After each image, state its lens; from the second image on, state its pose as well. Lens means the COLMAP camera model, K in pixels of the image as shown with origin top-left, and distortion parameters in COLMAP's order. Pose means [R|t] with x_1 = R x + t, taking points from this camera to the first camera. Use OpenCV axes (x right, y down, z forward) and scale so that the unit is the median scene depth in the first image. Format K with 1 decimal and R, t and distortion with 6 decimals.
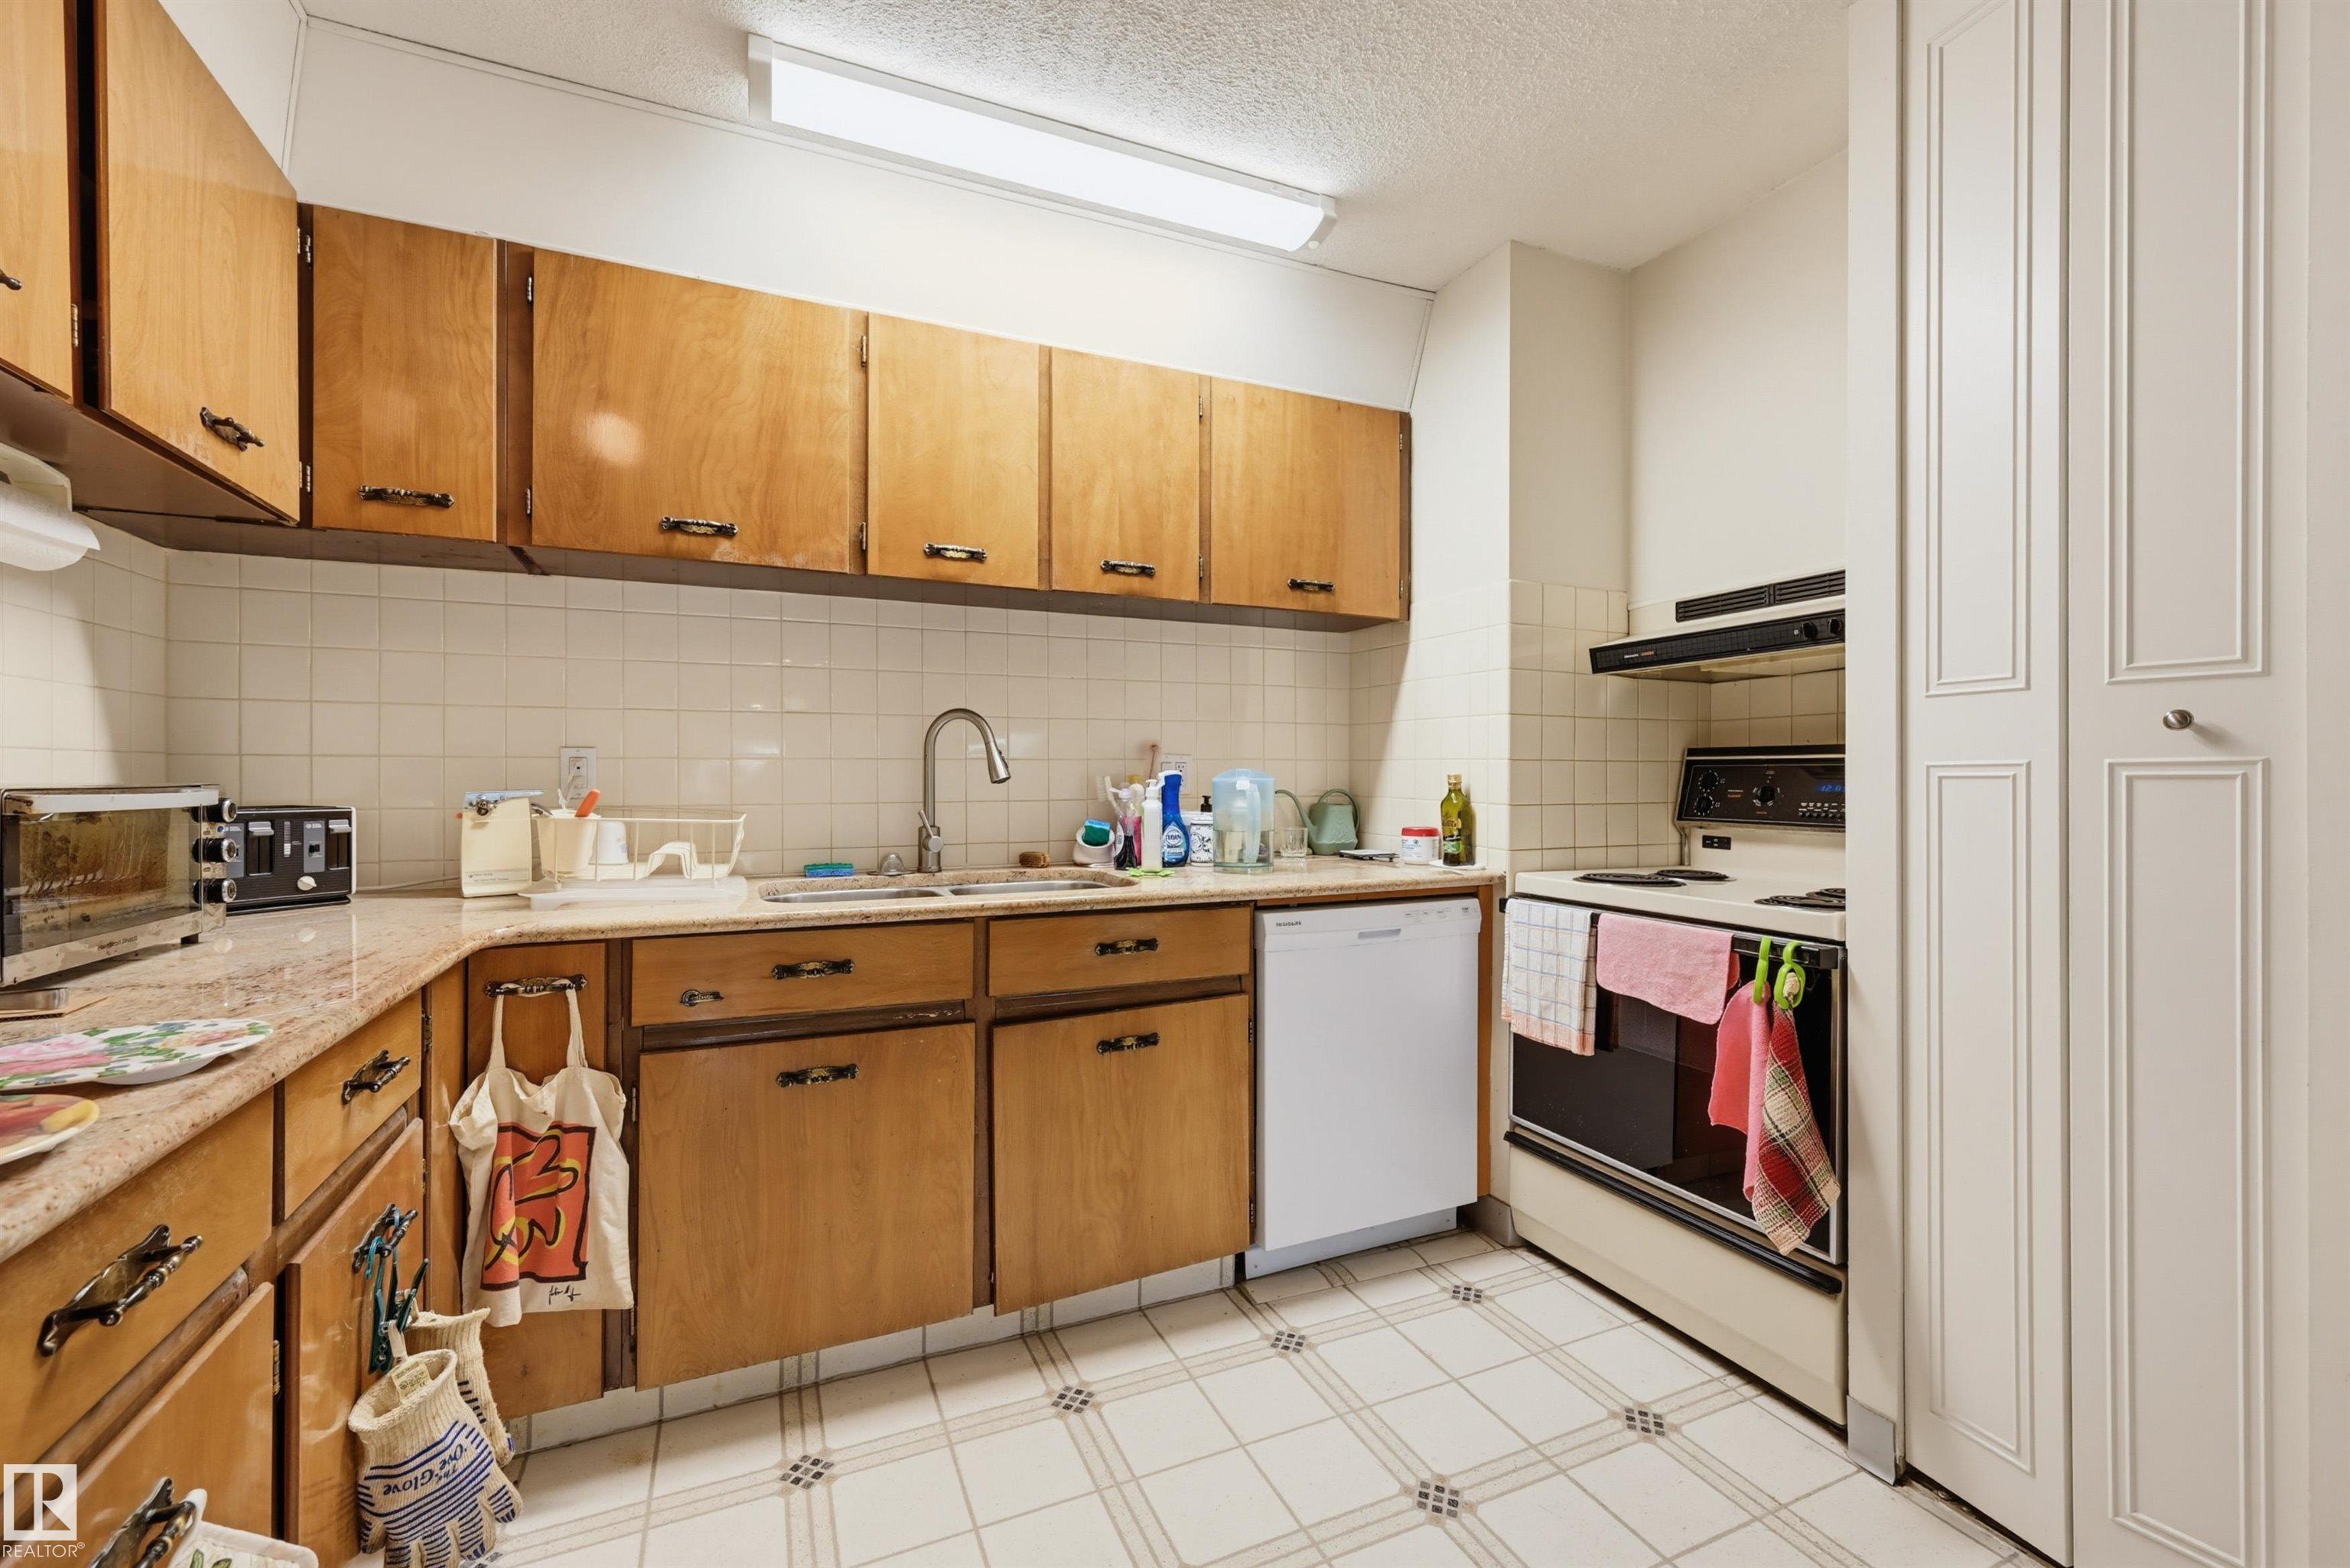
lens RADIAL K [[979.4, 0, 1182.0], [0, 979.4, 793.9], [0, 0, 1]] dist [0.001384, 0.000171]
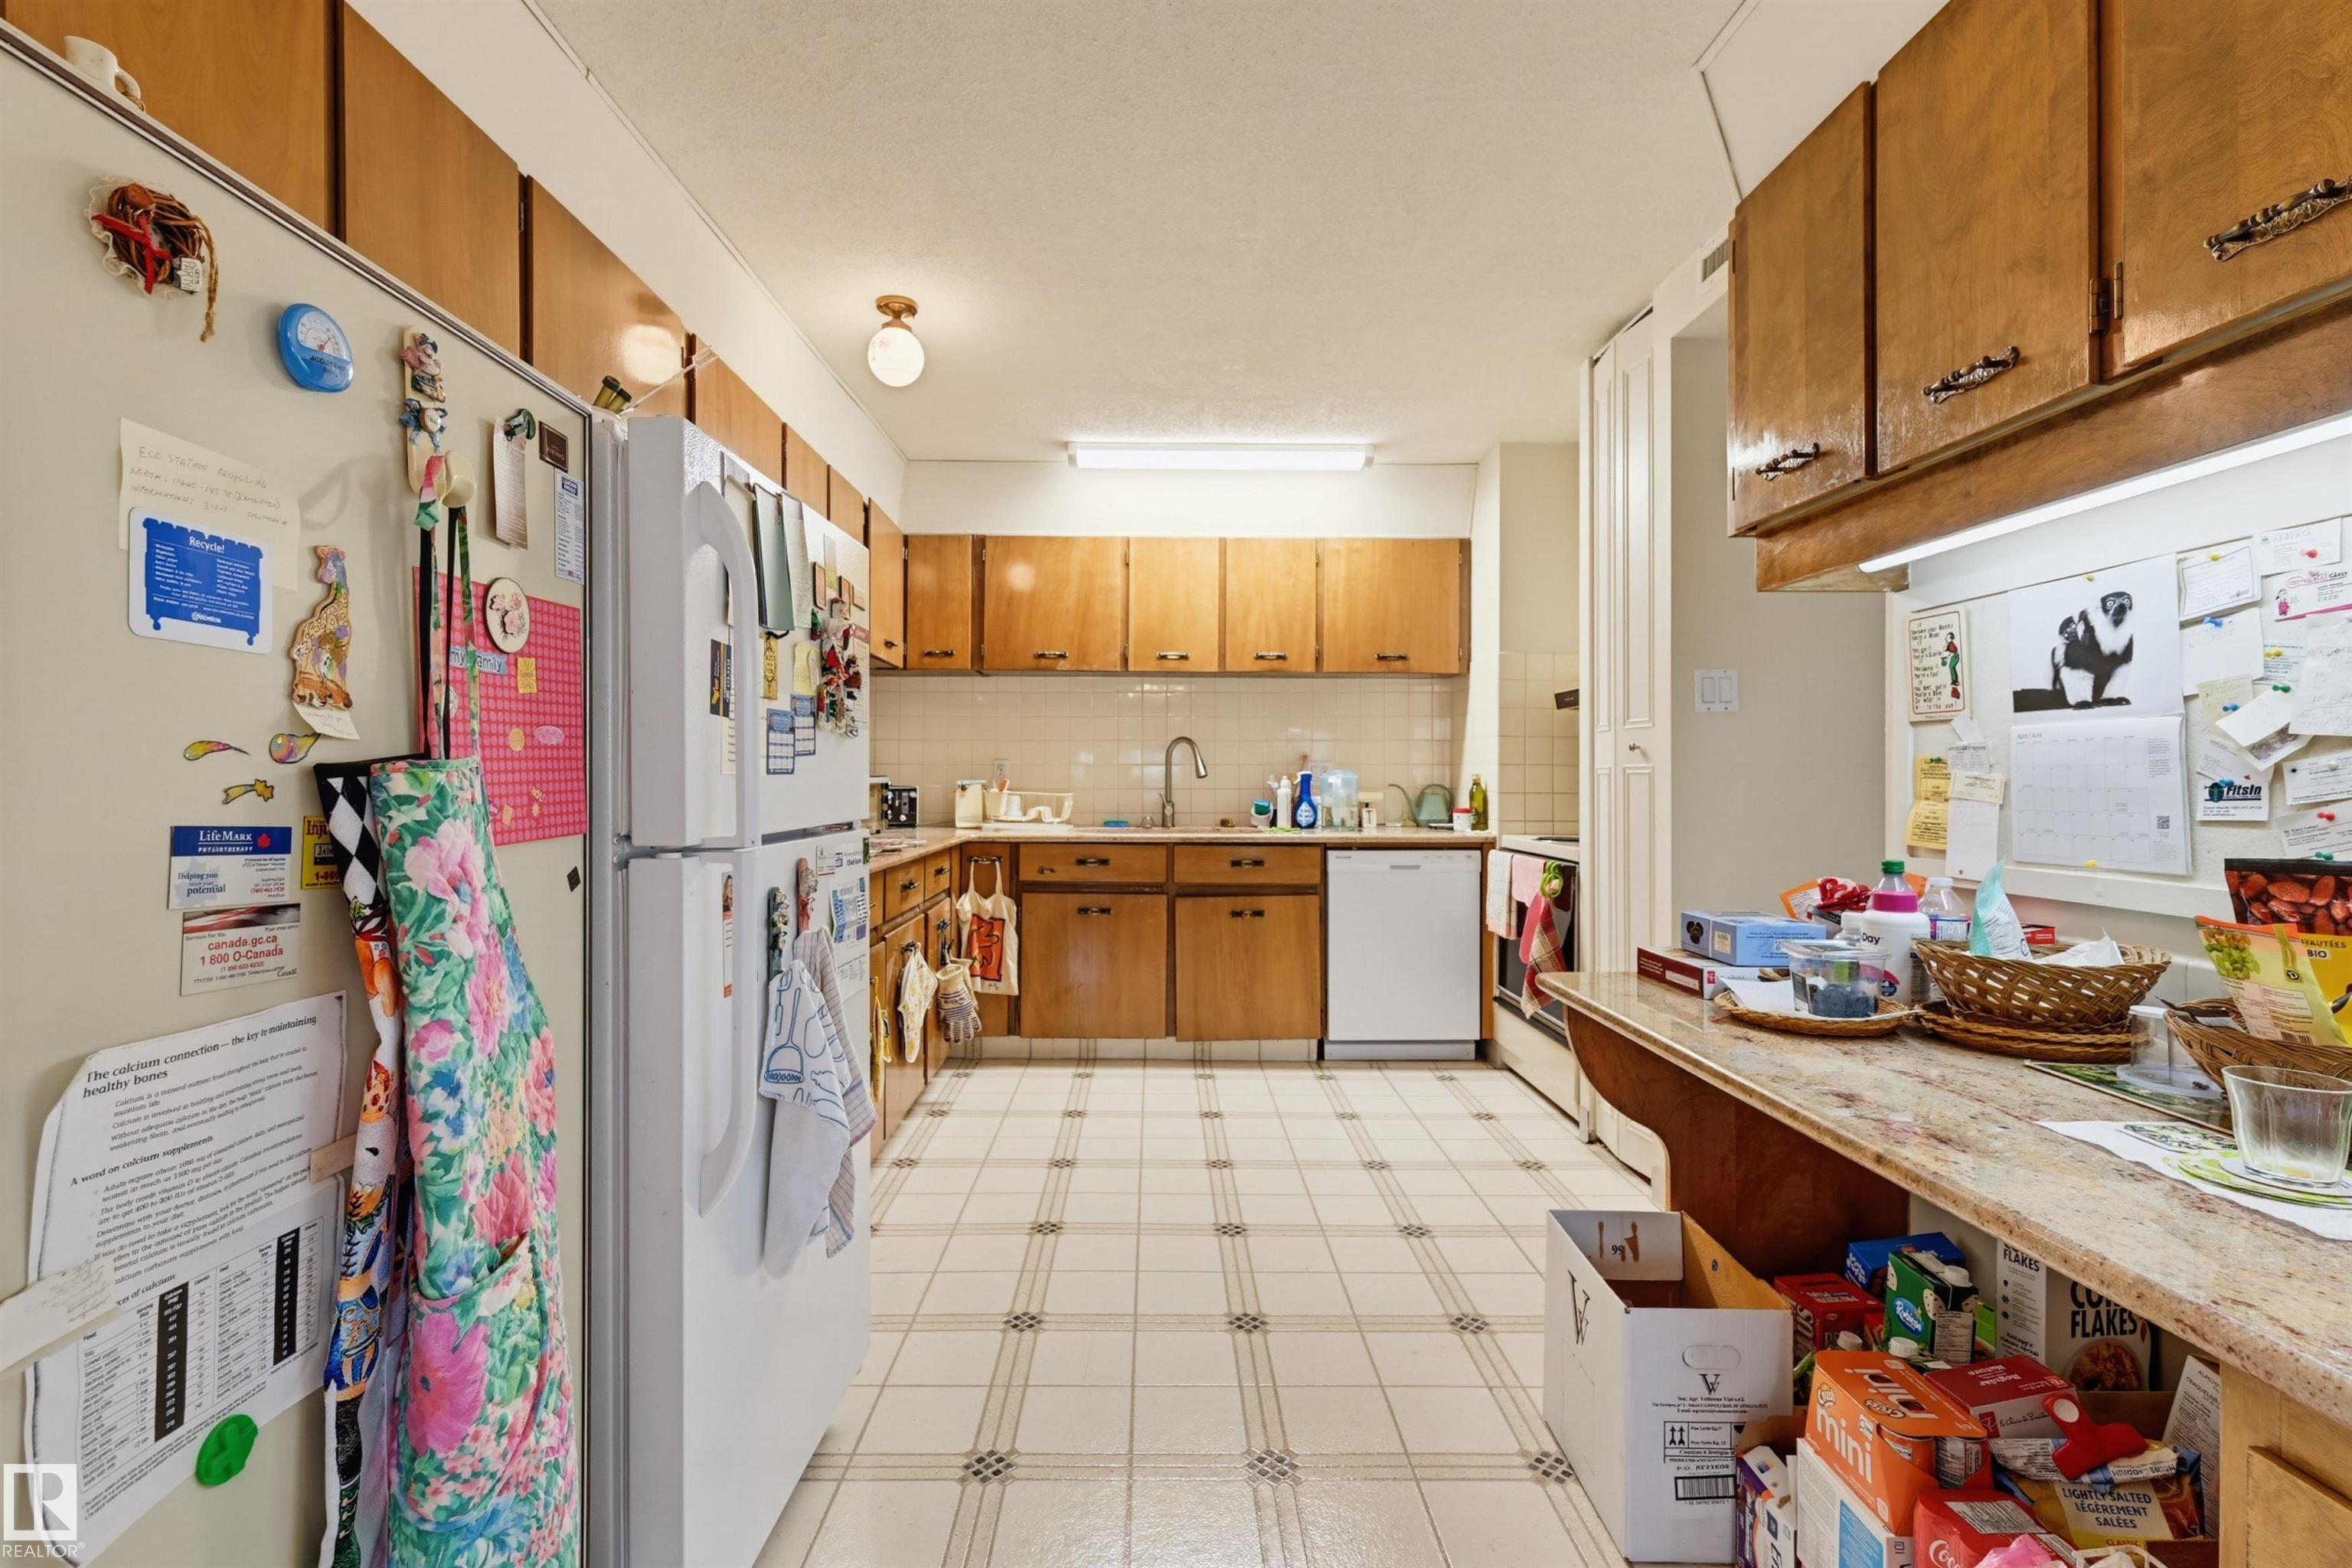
lens RADIAL K [[1043.5, 0, 1150.0], [0, 1043.5, 790.9], [0, 0, 1]] dist [0.000164, 0.000004]
pose [[0.918957, 0.007477, -0.394287, 0.565649], [-0.009320, 0.999953, -0.002759, 0.021929], [0.394248, 0.006210, 0.918983, -0.936301]]
